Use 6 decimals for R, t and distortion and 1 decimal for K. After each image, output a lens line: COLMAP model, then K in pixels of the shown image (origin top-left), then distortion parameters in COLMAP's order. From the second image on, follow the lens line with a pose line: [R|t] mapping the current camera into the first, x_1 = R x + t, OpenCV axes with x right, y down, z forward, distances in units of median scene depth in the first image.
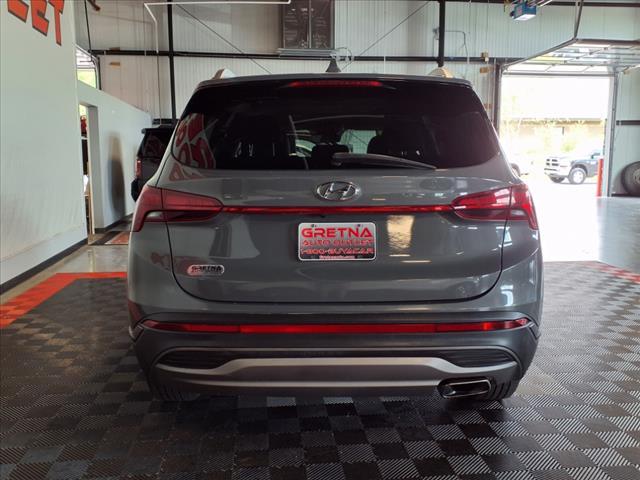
lens RADIAL K [[604.5, 0, 320.0], [0, 604.5, 230.6], [0, 0, 1]] dist [0.044119, -0.013110]
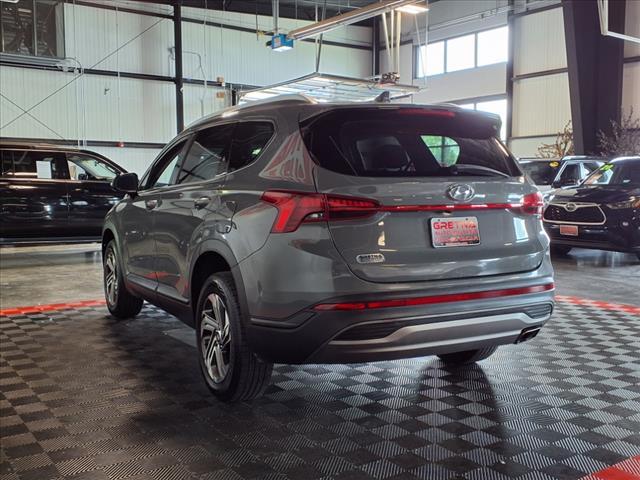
lens RADIAL K [[661.2, 0, 320.0], [0, 661.2, 240.0], [0, 0, 1]] dist [0.148796, -0.308159]
pose [[0.883547, -0.036592, 0.466911, -0.133344], [0.054917, 0.998160, -0.025694, 0.008357], [-0.465112, 0.048343, 0.883931, -0.020576]]
